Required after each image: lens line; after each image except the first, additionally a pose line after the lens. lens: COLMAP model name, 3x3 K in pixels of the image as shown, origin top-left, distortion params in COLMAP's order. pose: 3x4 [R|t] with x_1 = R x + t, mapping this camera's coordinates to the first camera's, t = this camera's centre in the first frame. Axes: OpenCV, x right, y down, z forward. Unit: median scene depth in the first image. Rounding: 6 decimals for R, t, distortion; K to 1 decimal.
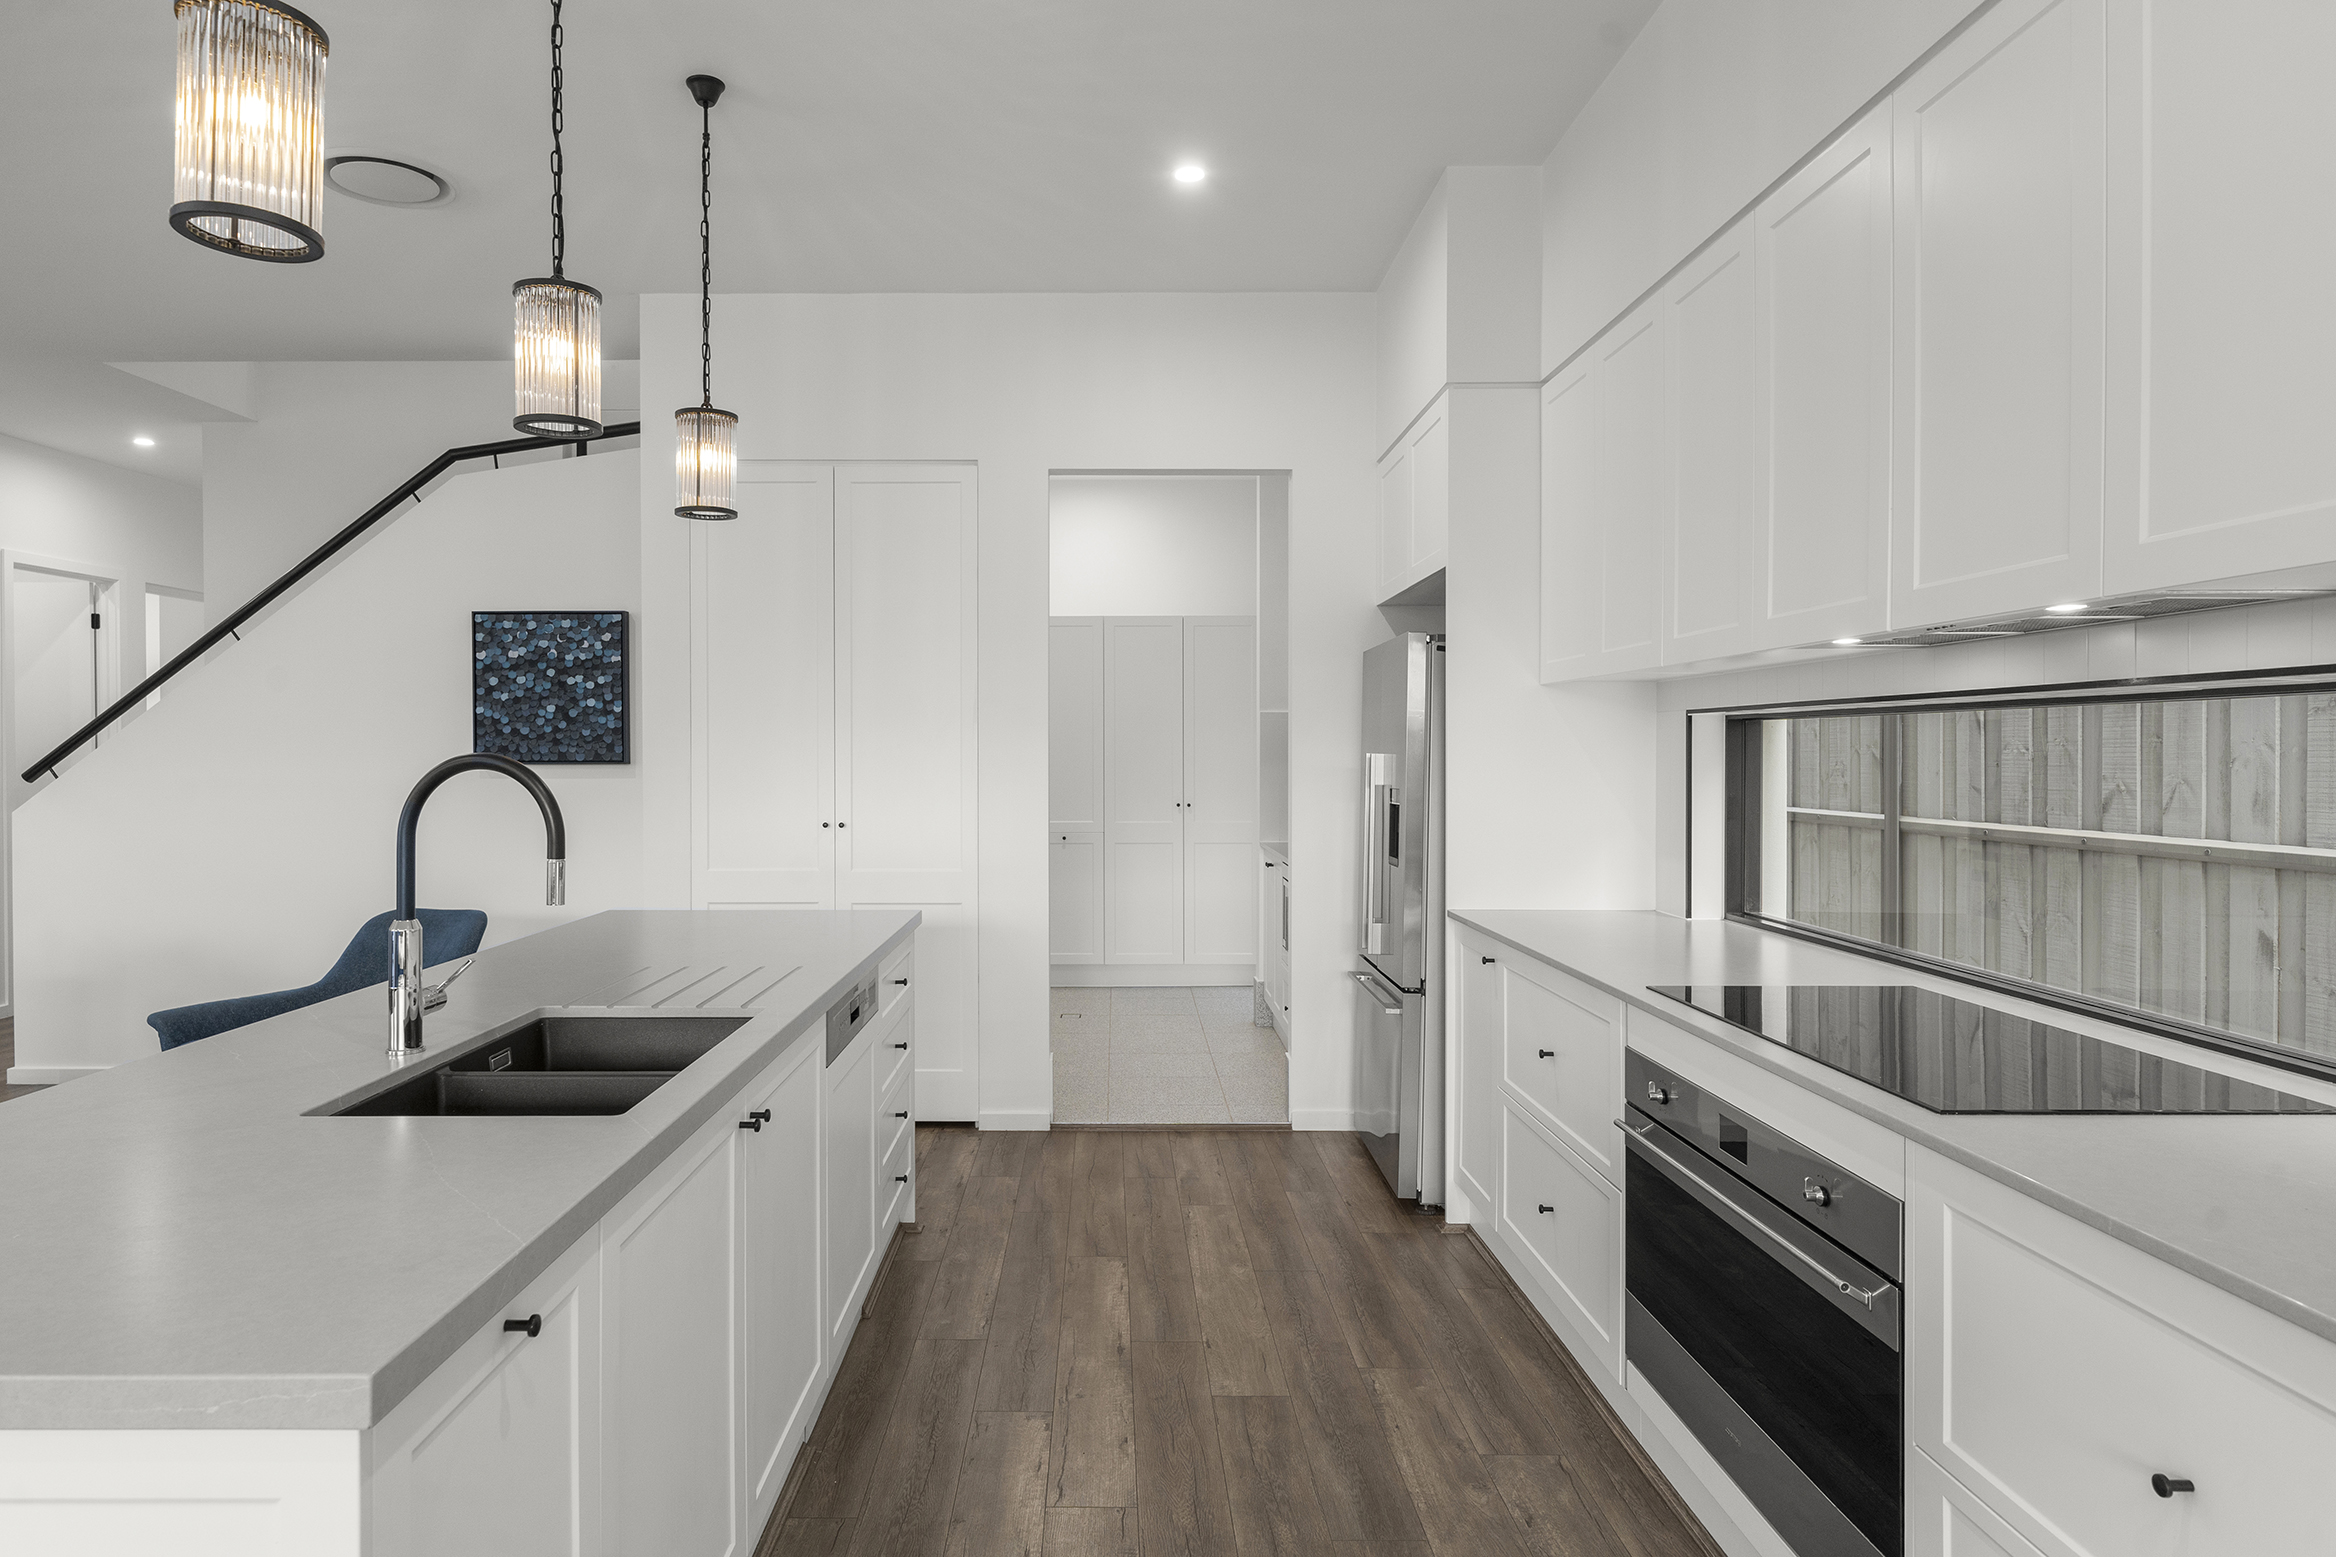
lens RADIAL K [[1366.7, 0, 1168.0], [0, 1366.7, 778.5], [0, 0, 1]] dist [-0.000976, 0.001246]
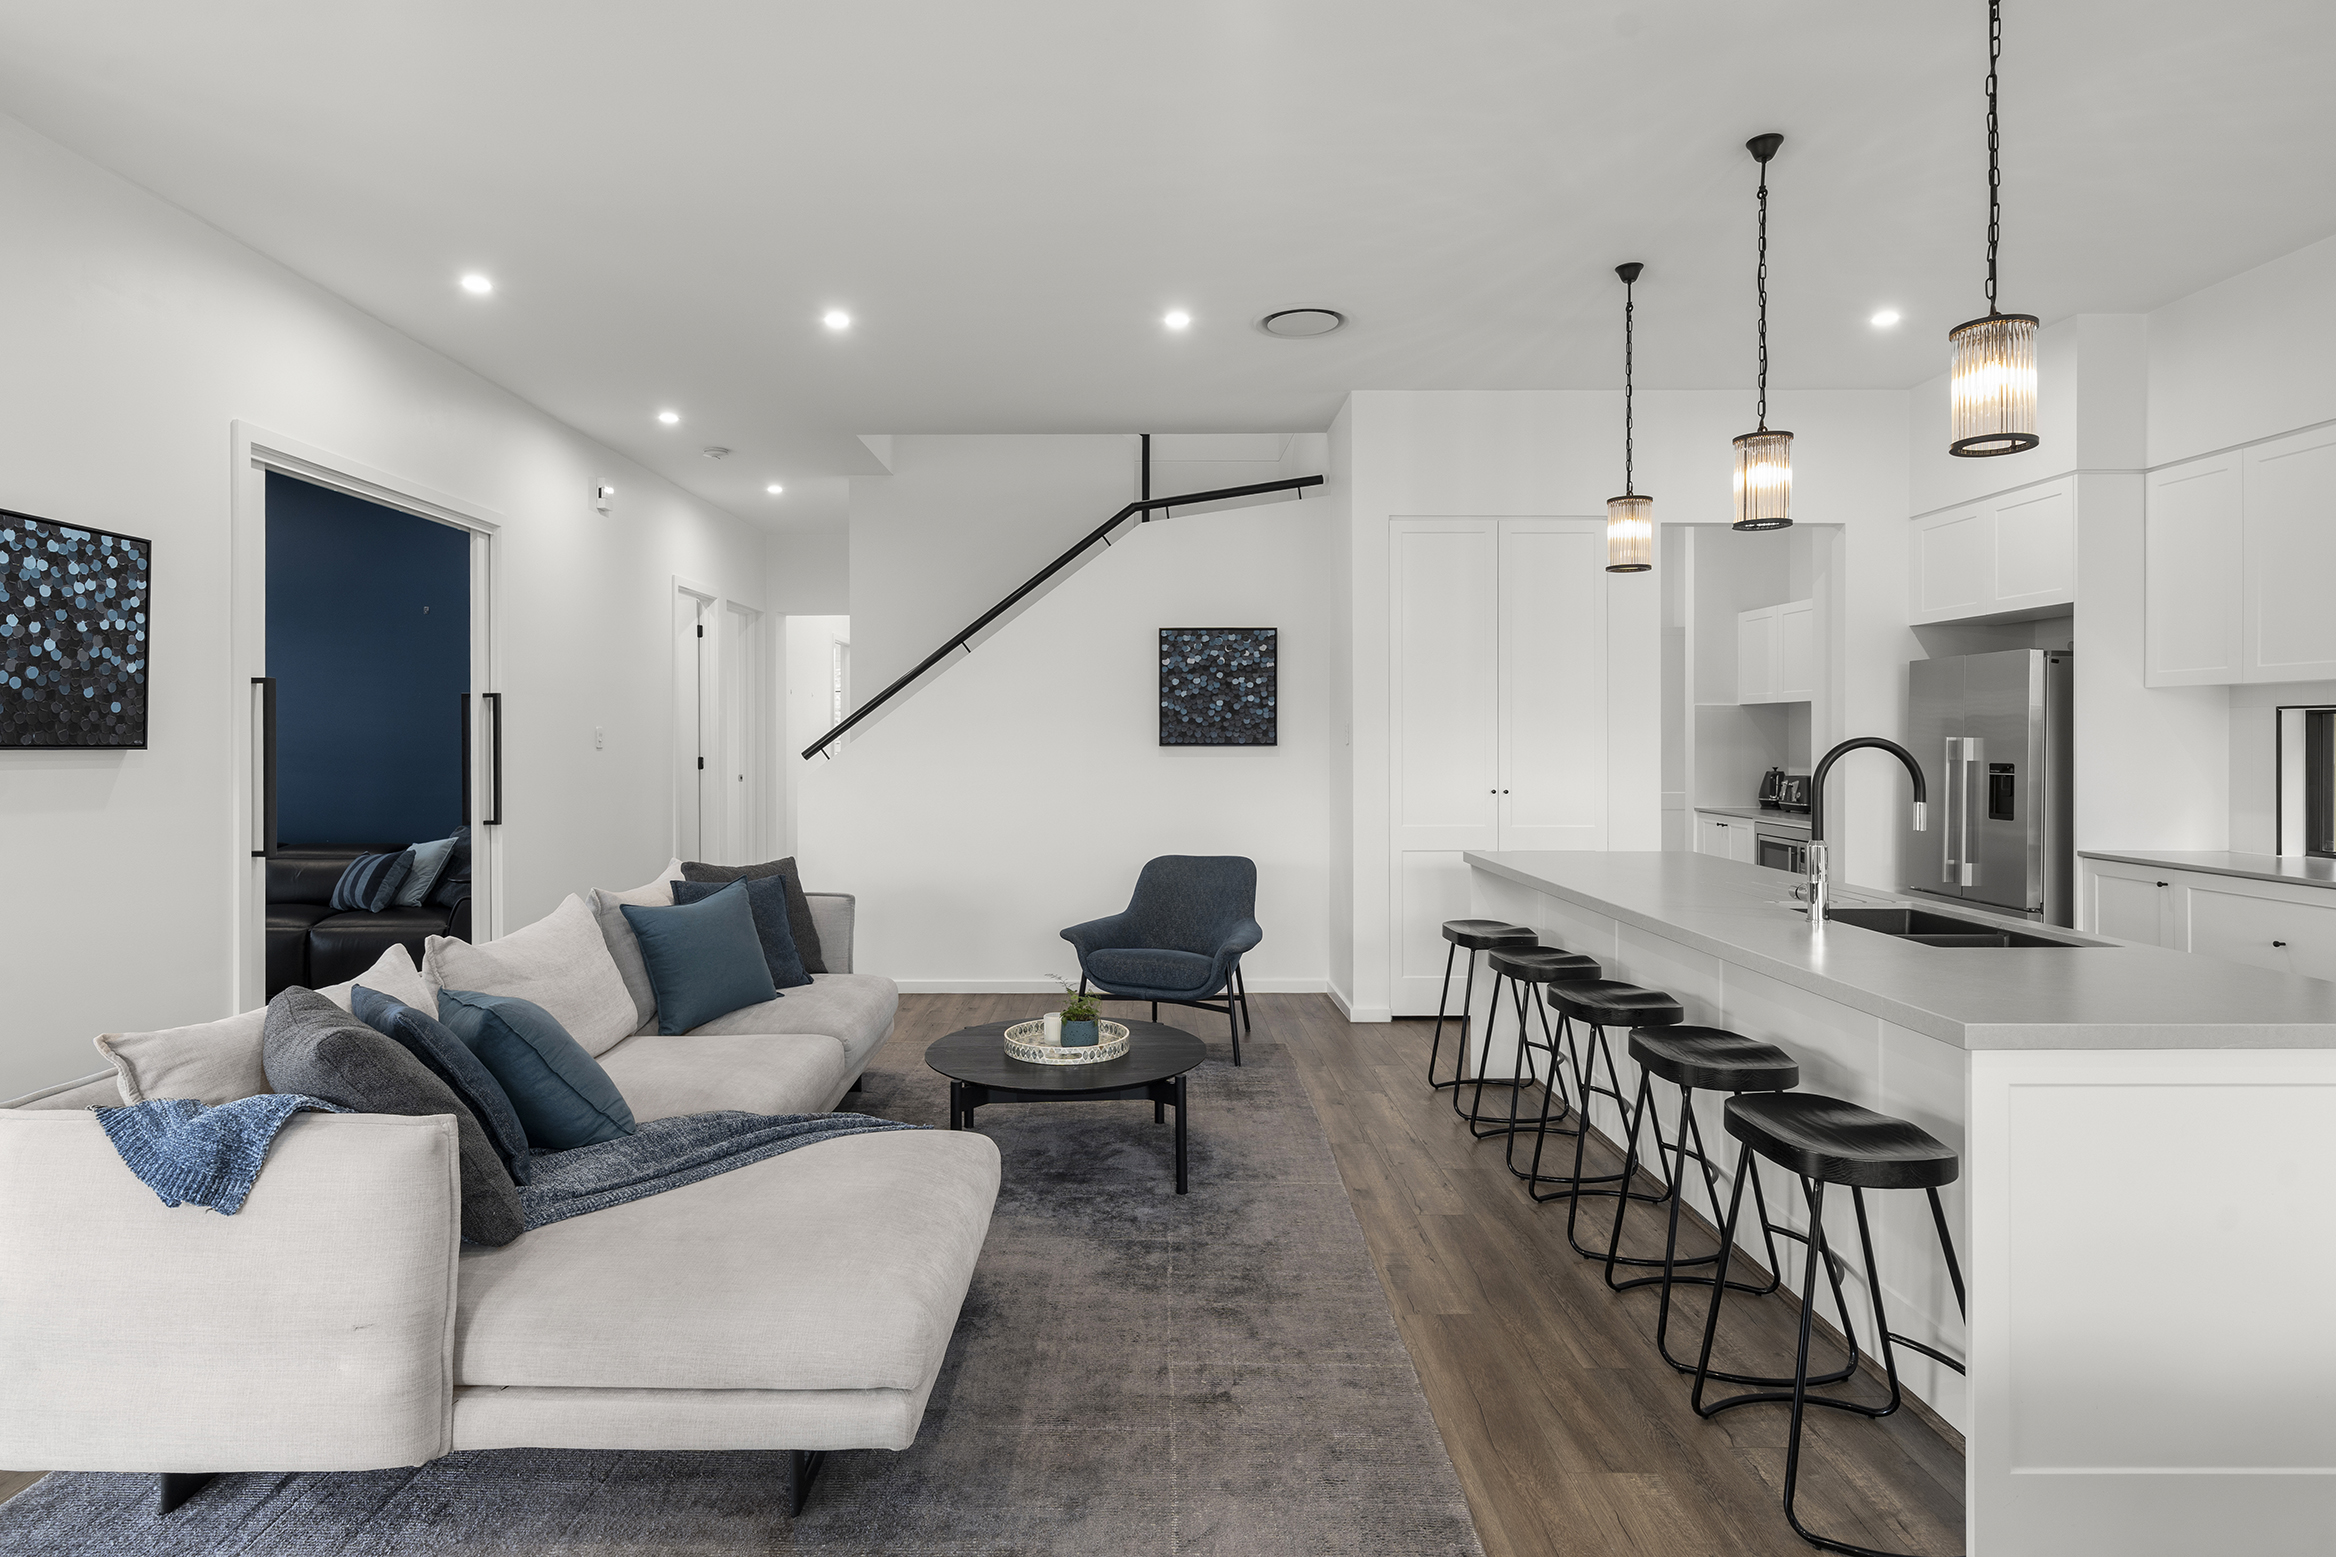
lens RADIAL K [[1267.4, 0, 1164.0], [0, 1267.4, 747.8], [0, 0, 1]] dist [-0.000367, 0.000734]
pose [[0.999984, 0.001130, -0.005622, -0.497574], [-0.001201, 0.999920, -0.012602, 0.006564], [0.005607, 0.012609, 0.999905, -0.200497]]
